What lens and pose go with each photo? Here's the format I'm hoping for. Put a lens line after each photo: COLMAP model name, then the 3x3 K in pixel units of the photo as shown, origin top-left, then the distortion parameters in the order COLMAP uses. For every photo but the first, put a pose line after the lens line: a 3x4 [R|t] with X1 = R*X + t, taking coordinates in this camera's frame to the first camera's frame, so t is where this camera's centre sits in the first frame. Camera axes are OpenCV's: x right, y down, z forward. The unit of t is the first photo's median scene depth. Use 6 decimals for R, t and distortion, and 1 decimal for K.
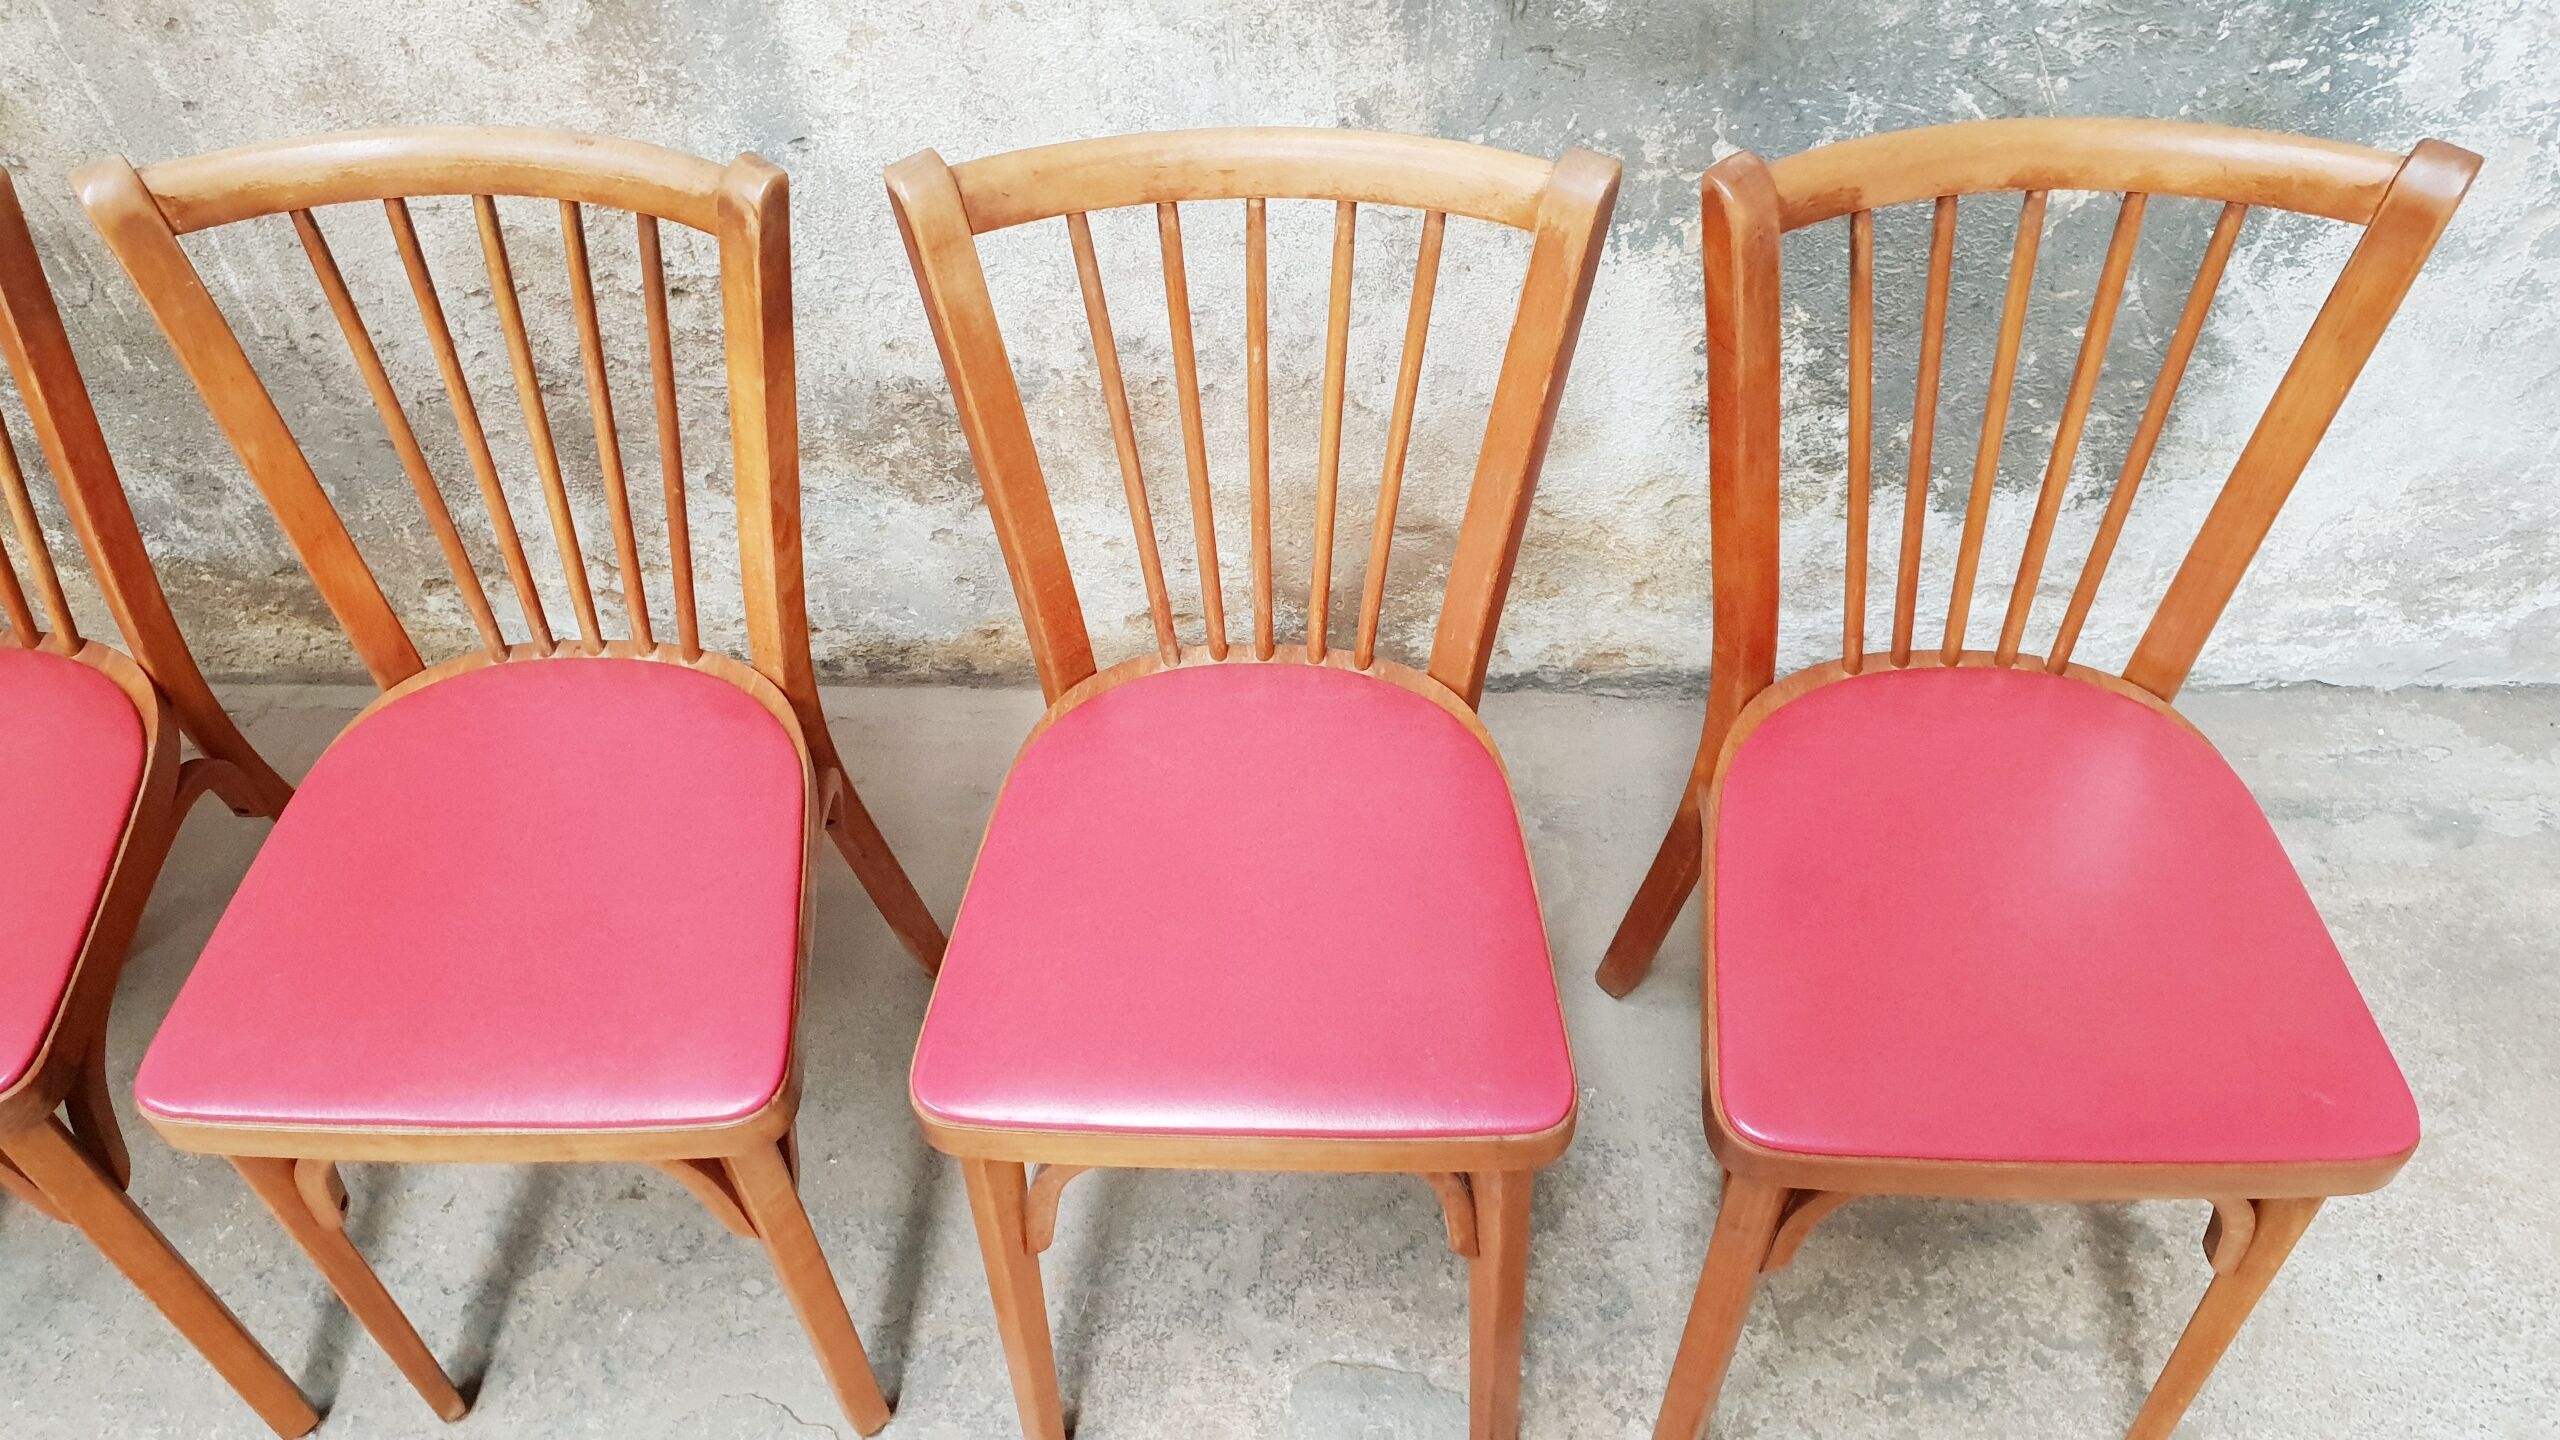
lens RADIAL K [[1996.5, 0, 1257.5], [0, 1996.5, 675.8], [0, 0, 1]] dist [0.012746, -0.001502]
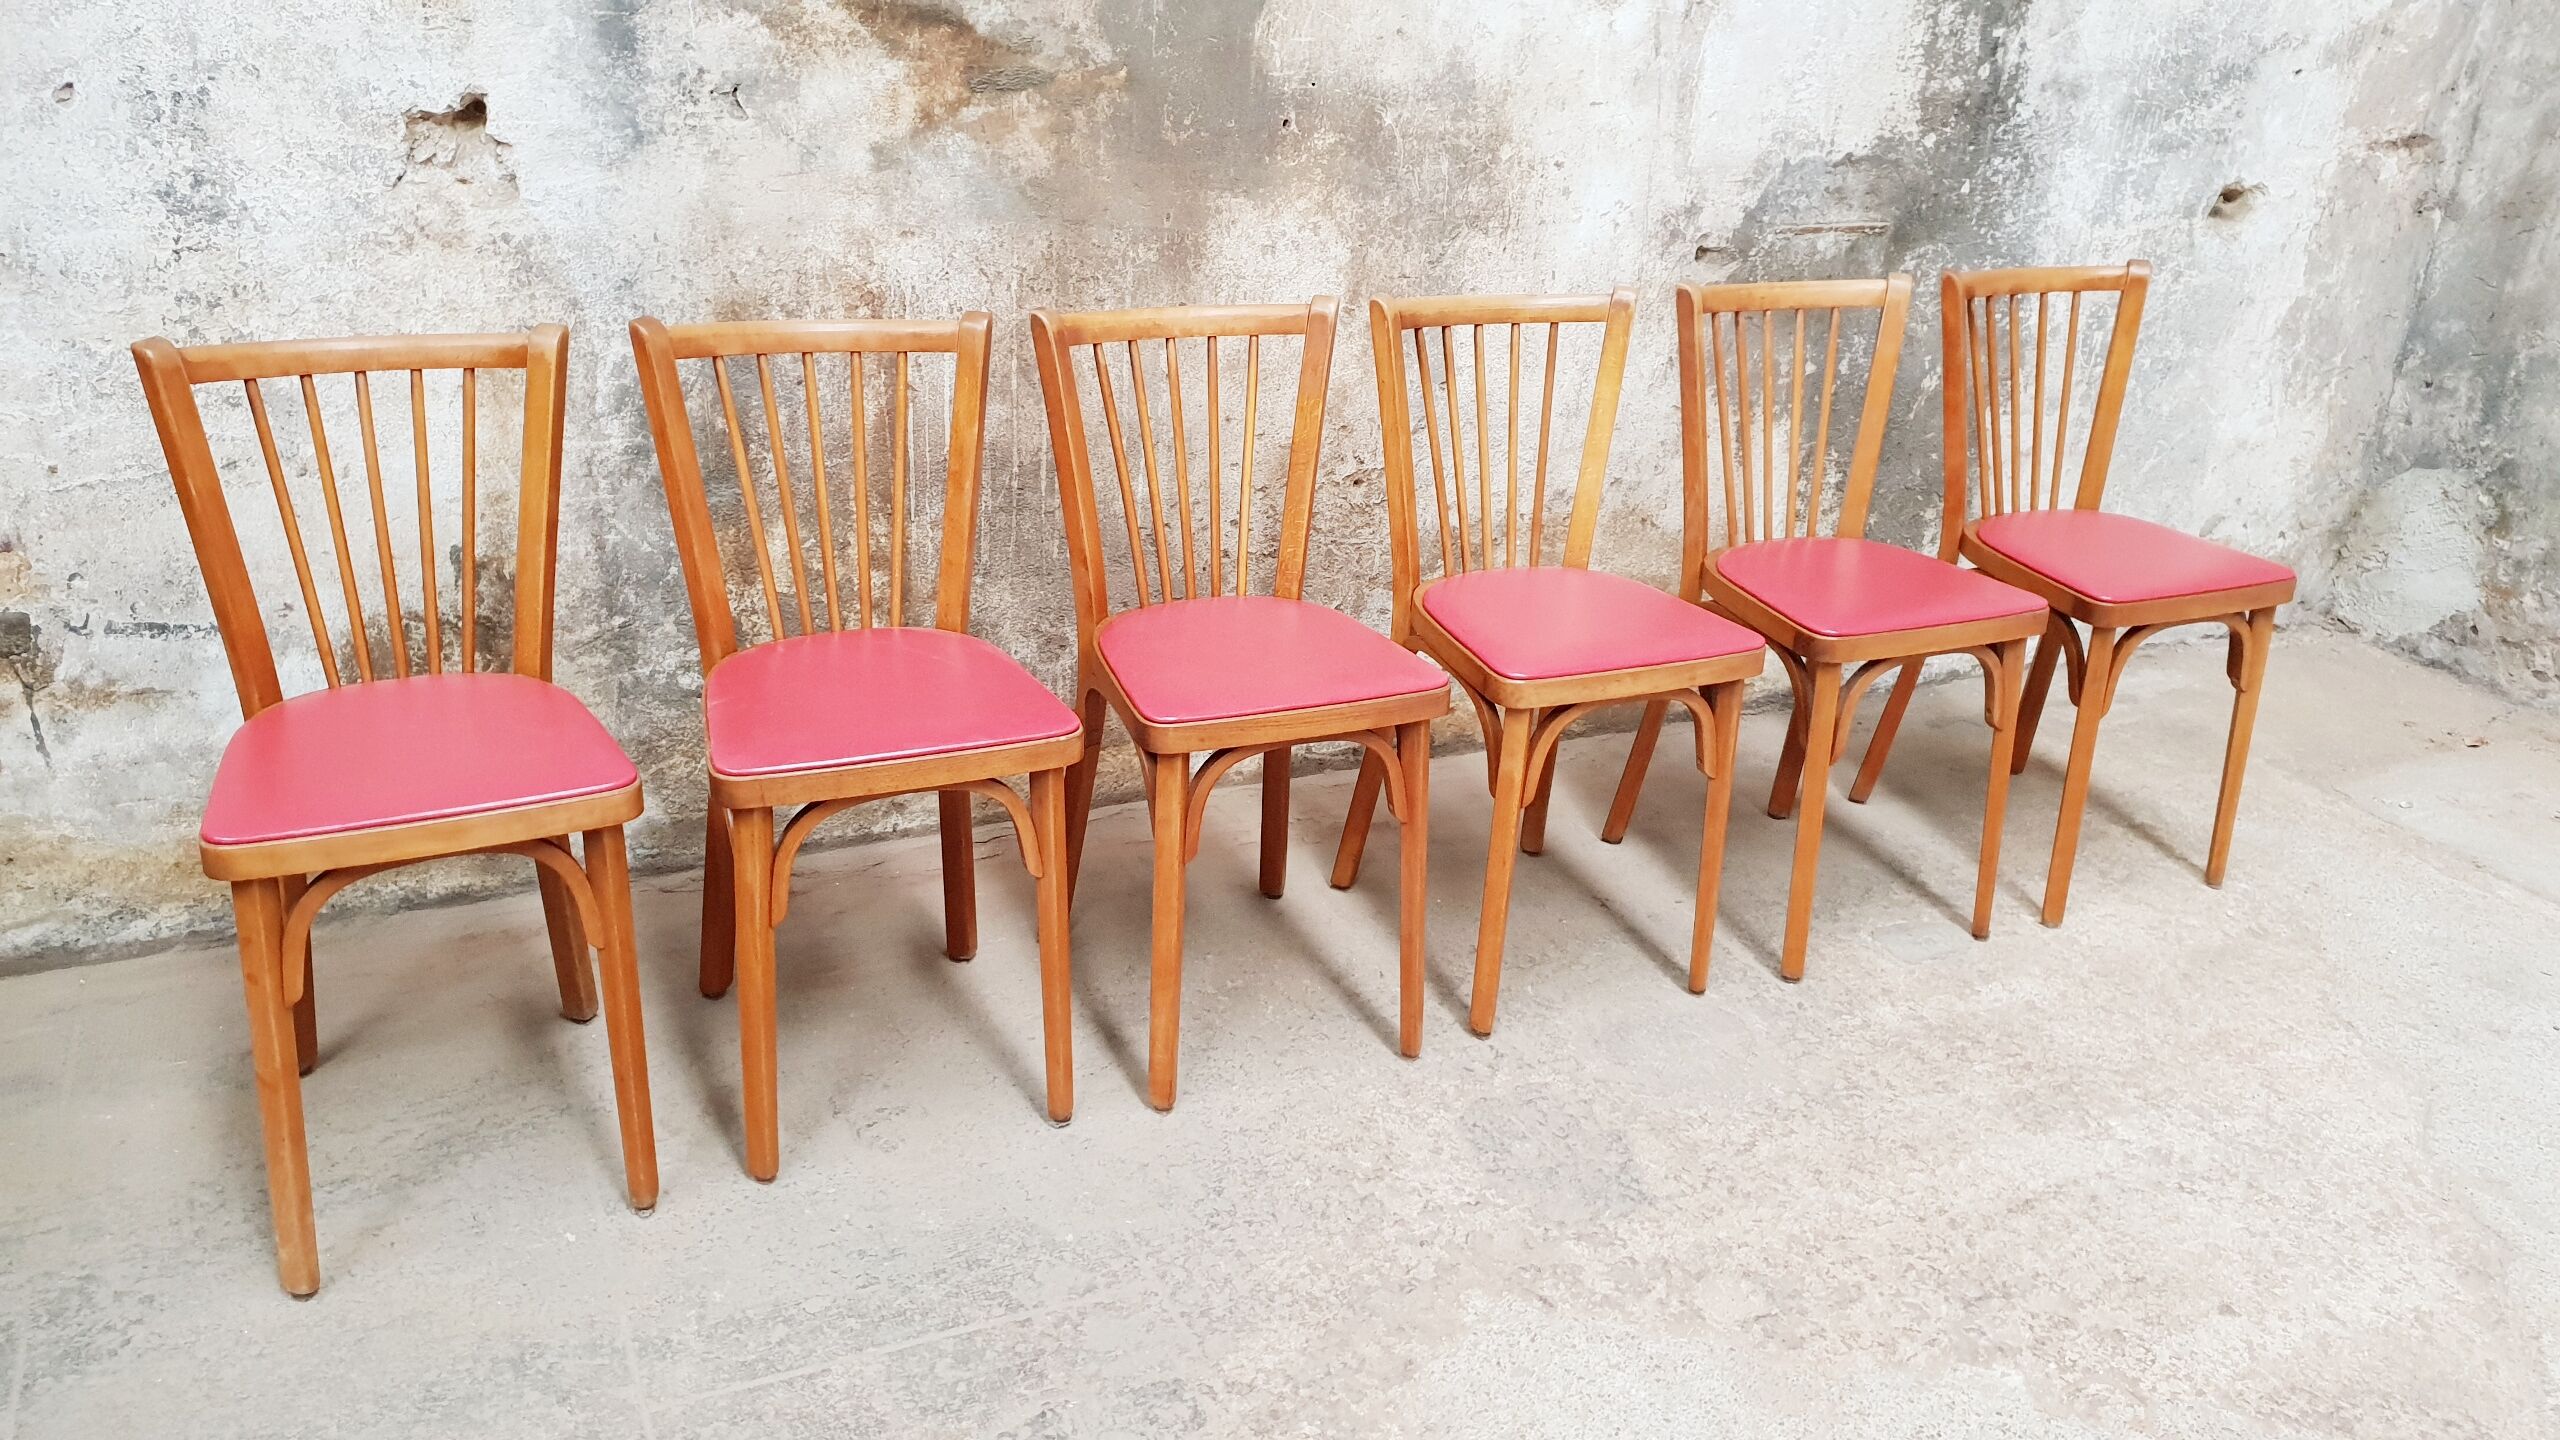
lens RADIAL K [[1996.5, 0, 1274.3], [0, 1996.5, 676.0], [0, 0, 1]] dist [0.012746, -0.001502]
pose [[0.890684, -0.098082, 0.443917, -1.182091], [0.285039, 0.881170, -0.377216, 0.634560], [-0.354169, 0.462514, 0.812801, -0.384004]]
